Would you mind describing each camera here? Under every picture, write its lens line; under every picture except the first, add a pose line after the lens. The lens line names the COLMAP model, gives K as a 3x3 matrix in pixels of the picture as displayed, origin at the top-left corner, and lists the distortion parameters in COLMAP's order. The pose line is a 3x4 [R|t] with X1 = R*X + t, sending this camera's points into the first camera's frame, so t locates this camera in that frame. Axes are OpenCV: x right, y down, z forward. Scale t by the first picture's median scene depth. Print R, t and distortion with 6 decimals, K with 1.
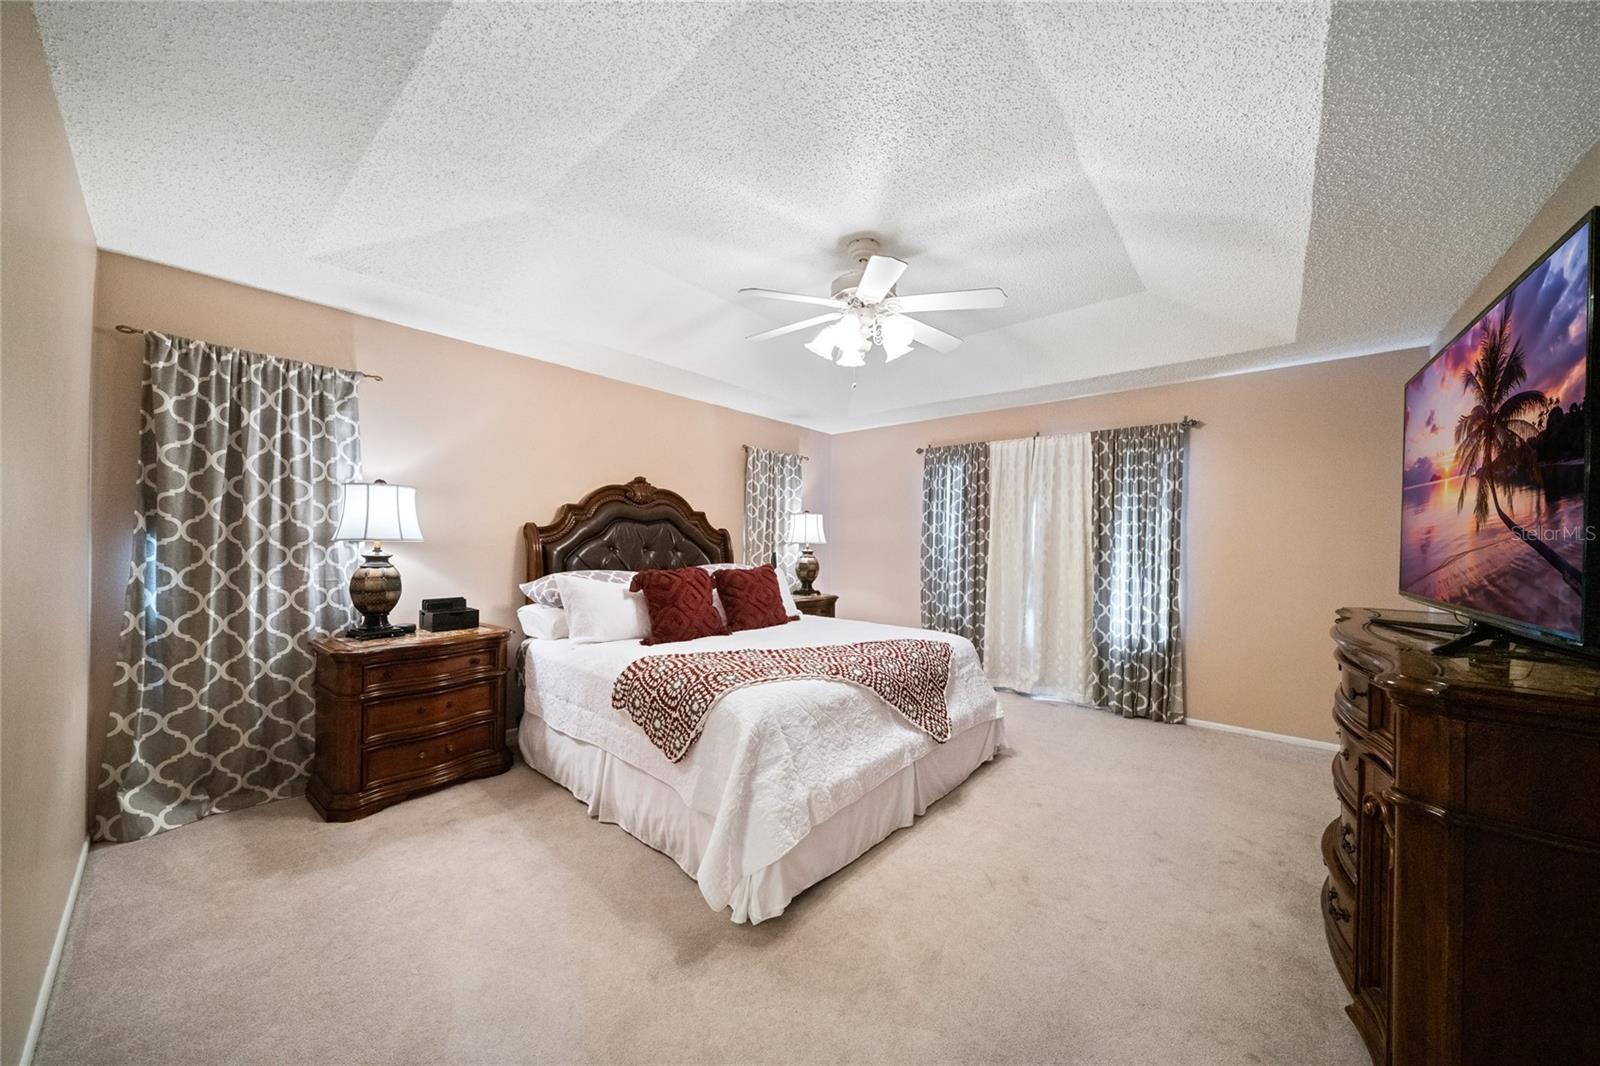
lens RADIAL K [[558.0, 0, 799.2], [0, 558.0, 548.0], [0, 0, 1]] dist [-0.001375, 0.000013]
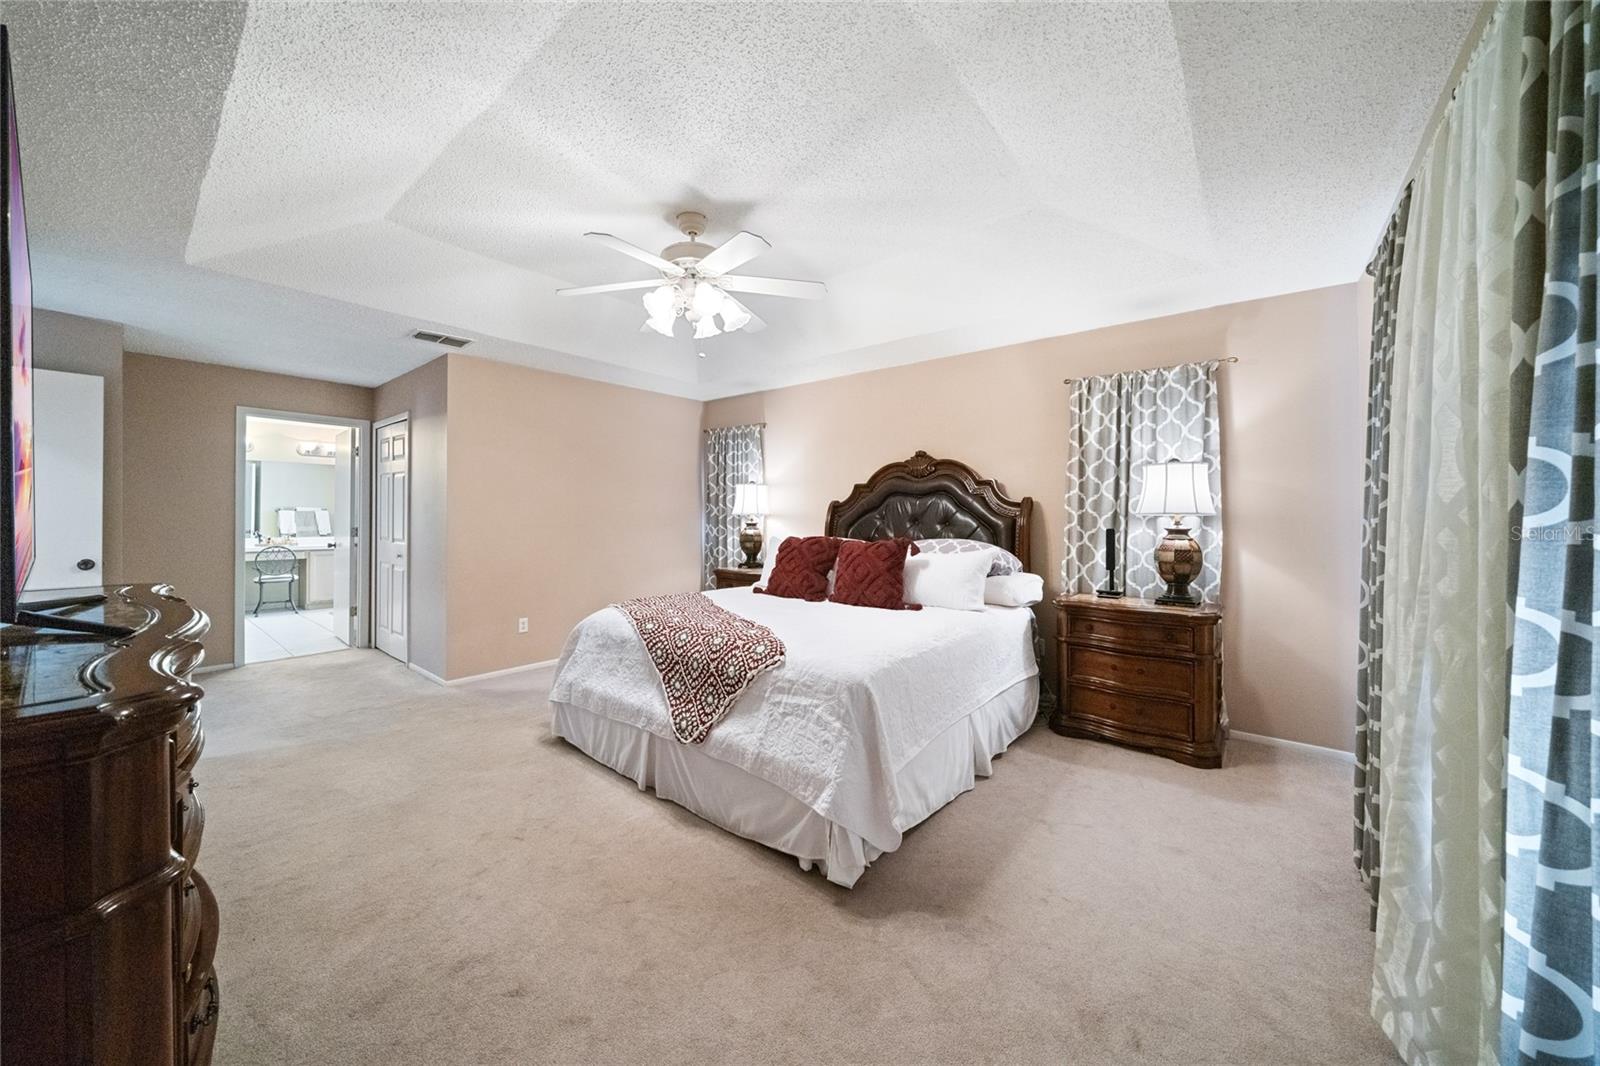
lens RADIAL K [[558.0, 0, 800.5], [0, 558.0, 530.6], [0, 0, 1]] dist [-0.000610, -0.000019]
pose [[0.042283, 0.023627, -0.998826, 0.814958], [-0.008007, 0.999696, 0.023309, -0.004059], [0.999074, 0.007012, 0.042459, 0.821826]]
